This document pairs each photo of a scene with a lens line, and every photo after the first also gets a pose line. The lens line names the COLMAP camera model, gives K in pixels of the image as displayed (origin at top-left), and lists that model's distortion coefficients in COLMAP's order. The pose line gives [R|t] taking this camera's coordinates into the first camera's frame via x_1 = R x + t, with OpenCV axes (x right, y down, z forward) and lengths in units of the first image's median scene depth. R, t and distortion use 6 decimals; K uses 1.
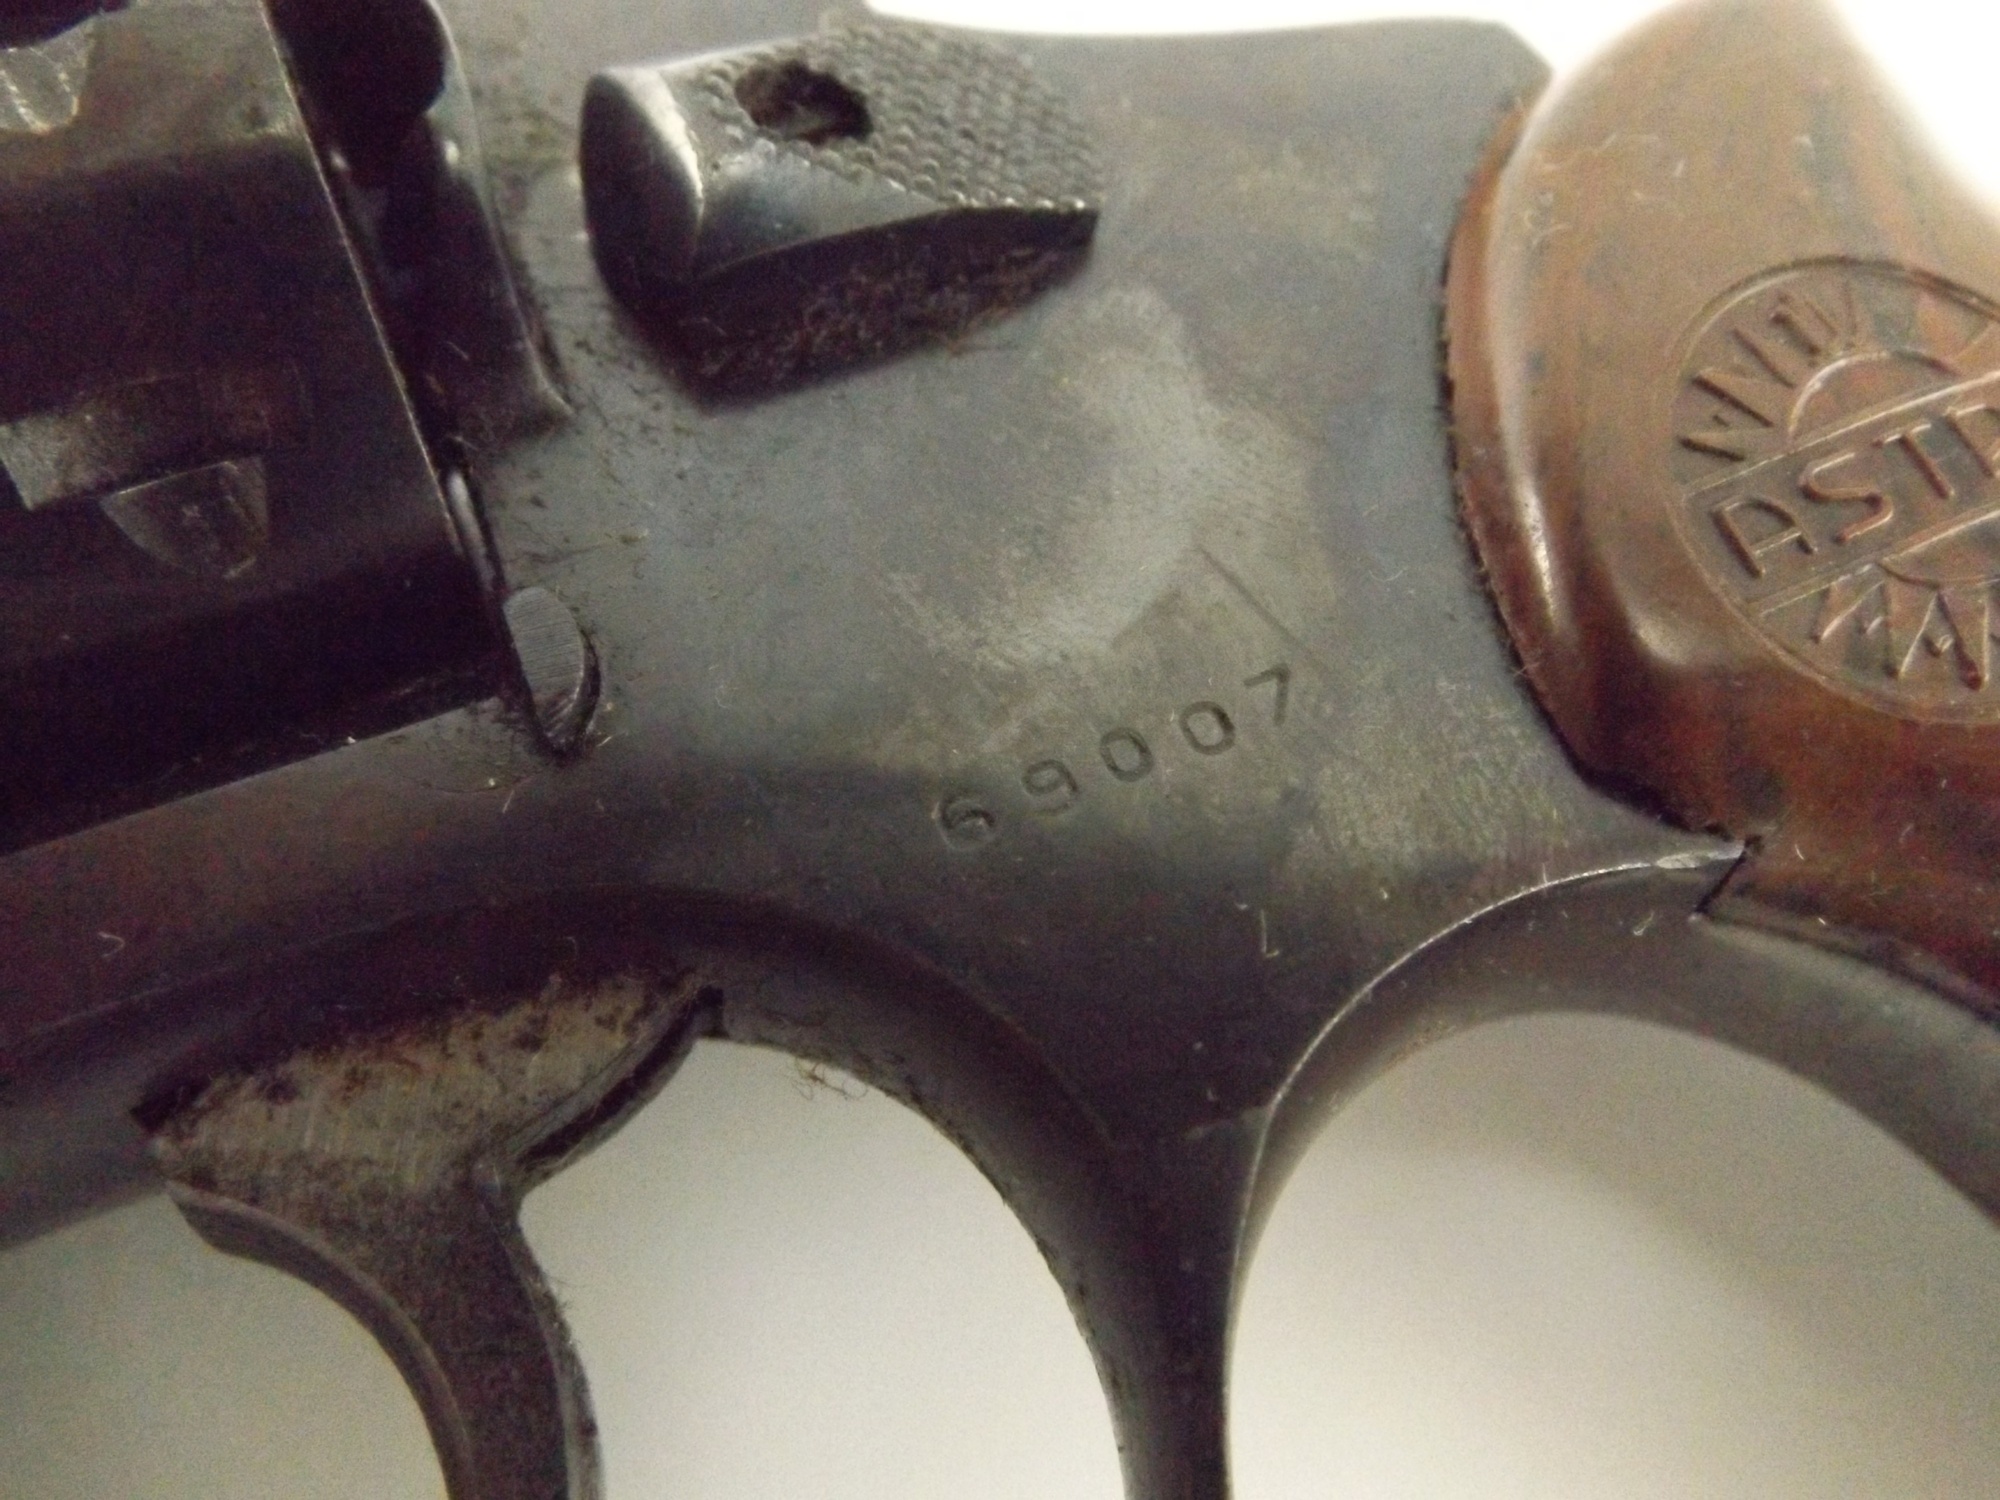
lens RADIAL K [[1413.0, 0, 1000.0], [0, 1413.0, 750.0], [0, 0, 1]] dist [0.029450, -0.001310]
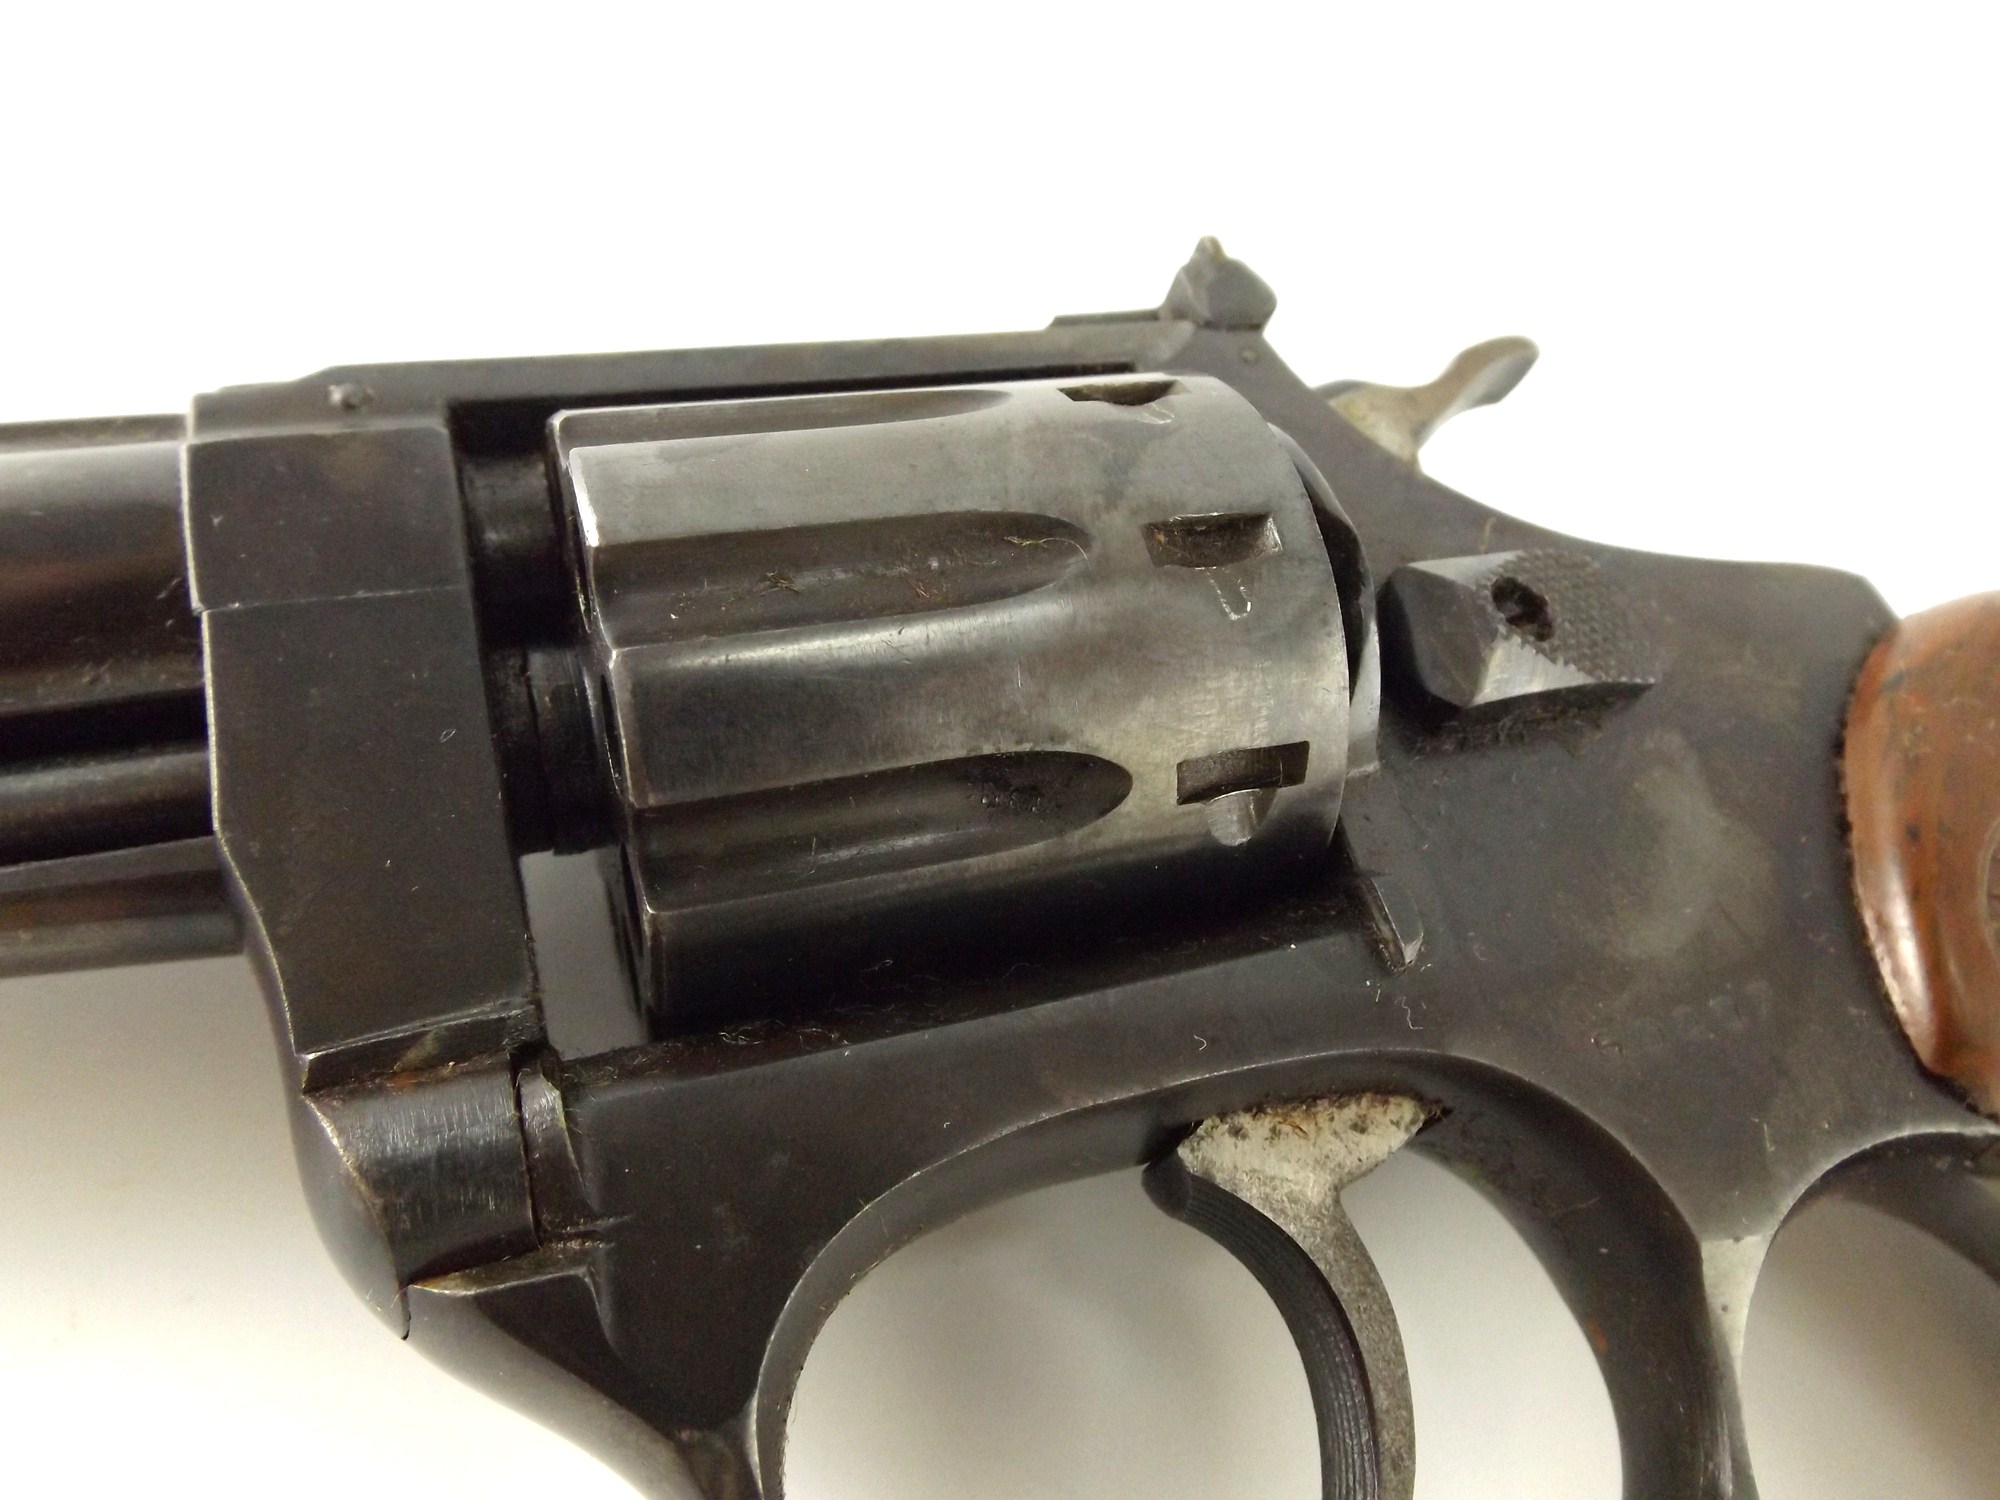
lens RADIAL K [[1413.0, 0, 1000.0], [0, 1413.0, 750.0], [0, 0, 1]] dist [0.029450, -0.001310]
pose [[0.983221, 0.175583, 0.049473, -0.913210], [-0.172874, 0.983430, -0.054585, -0.086000], [-0.058237, 0.045116, 0.997283, -0.763298]]
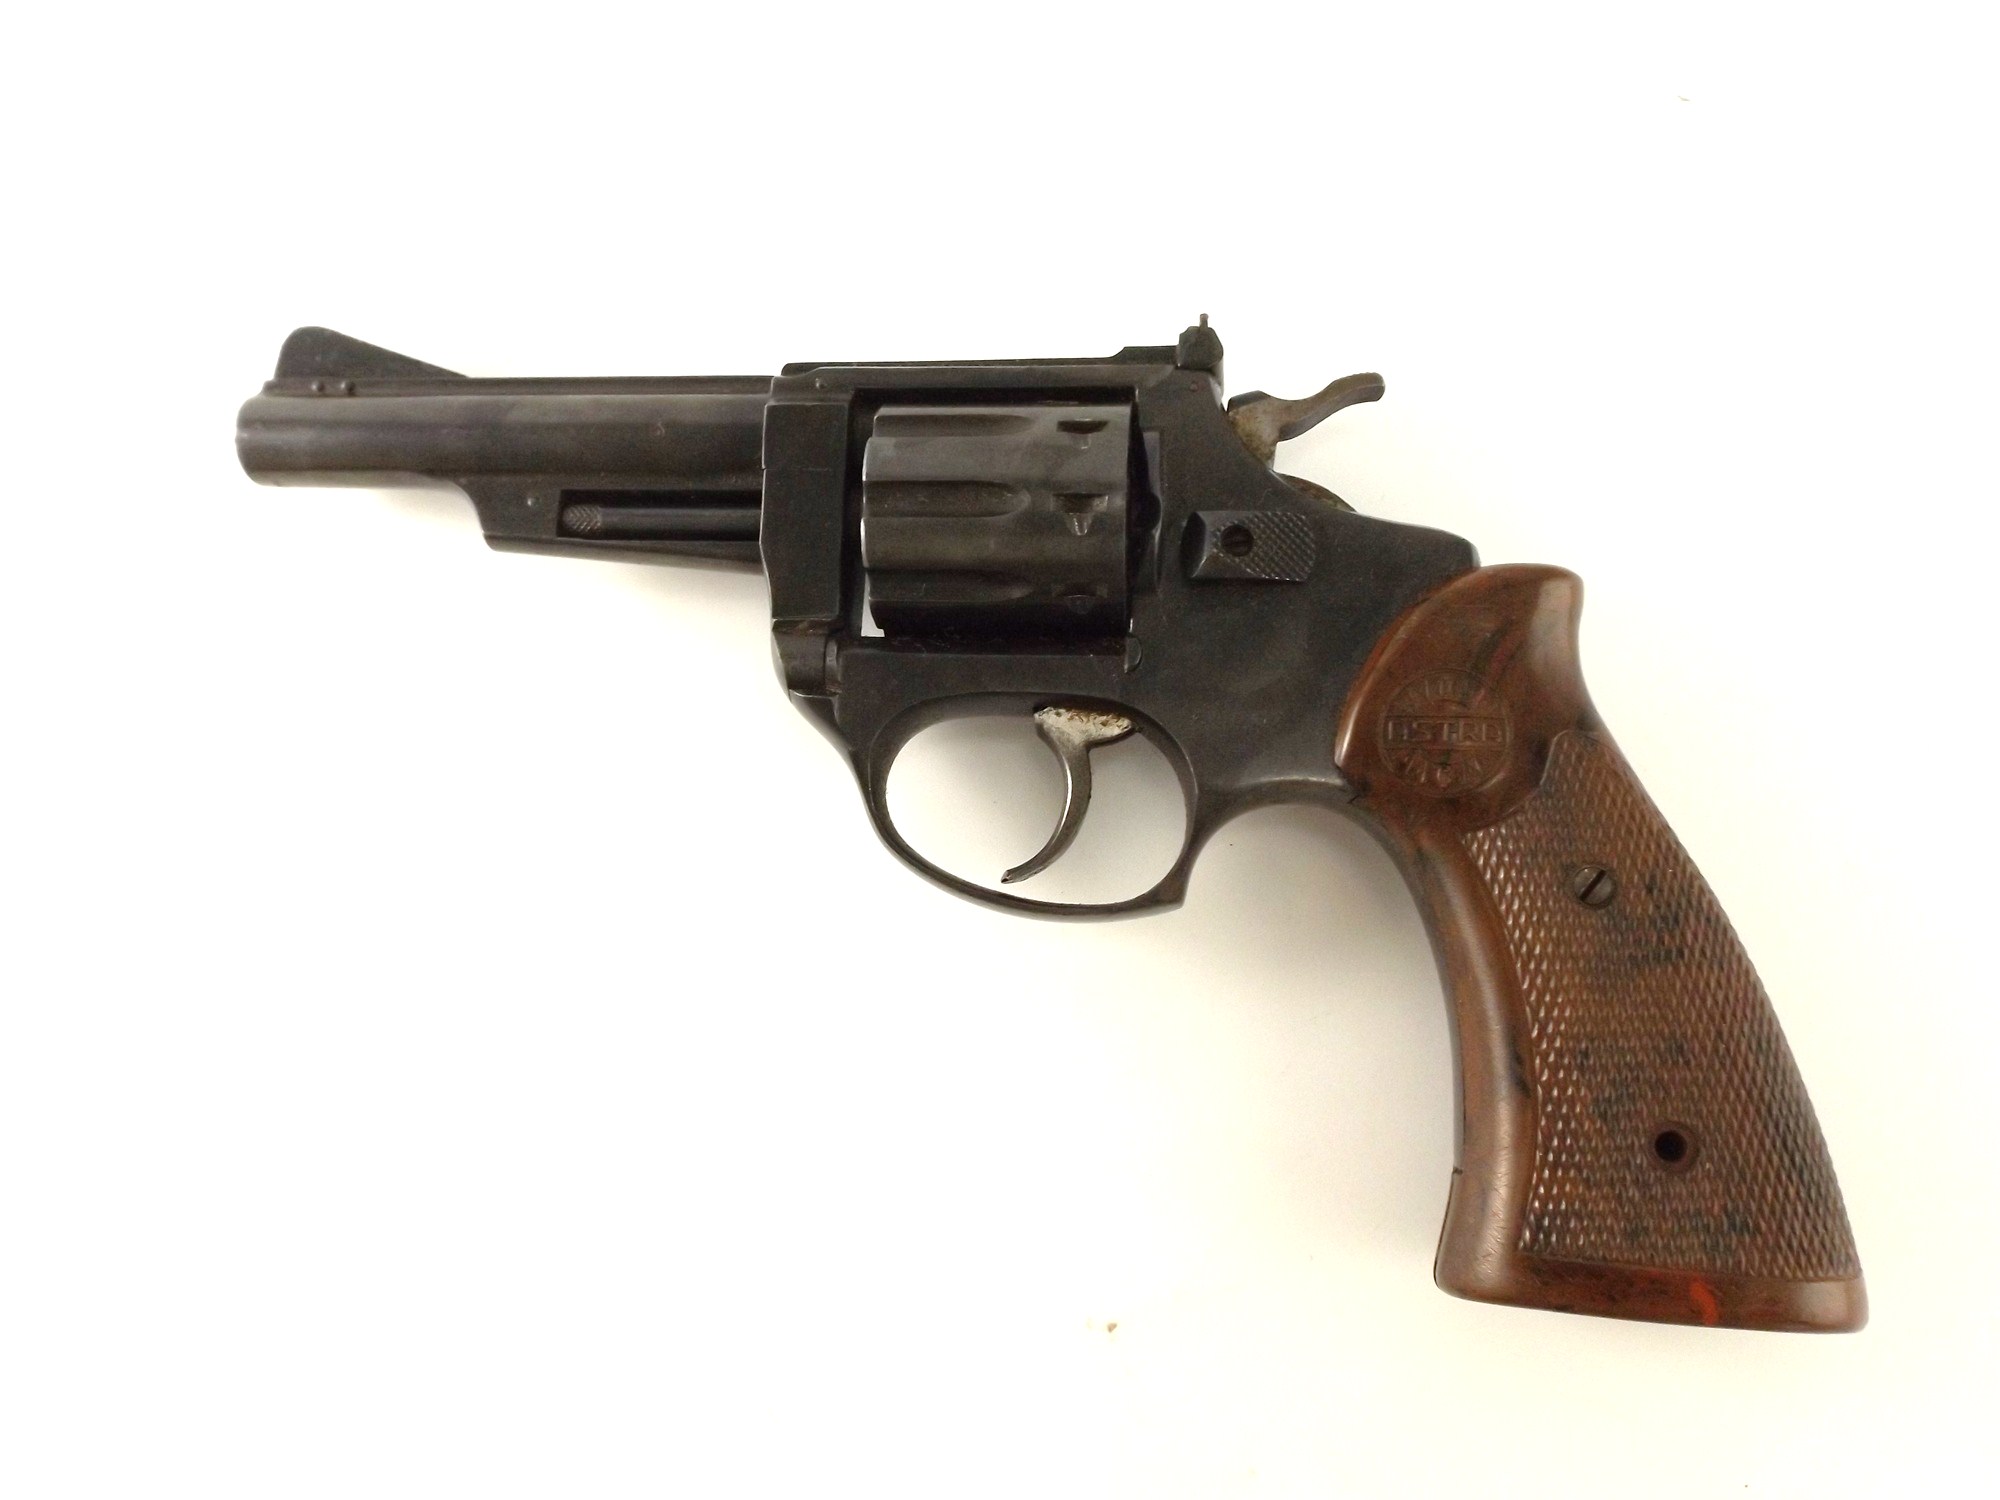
lens RADIAL K [[1413.0, 0, 1000.0], [0, 1413.0, 750.0], [0, 0, 1]] dist [0.029450, -0.001310]
pose [[0.882968, 0.400980, -0.244096, 0.563502], [-0.308646, 0.887672, 0.341726, -1.233066], [0.353702, -0.226394, 0.907547, -3.474219]]
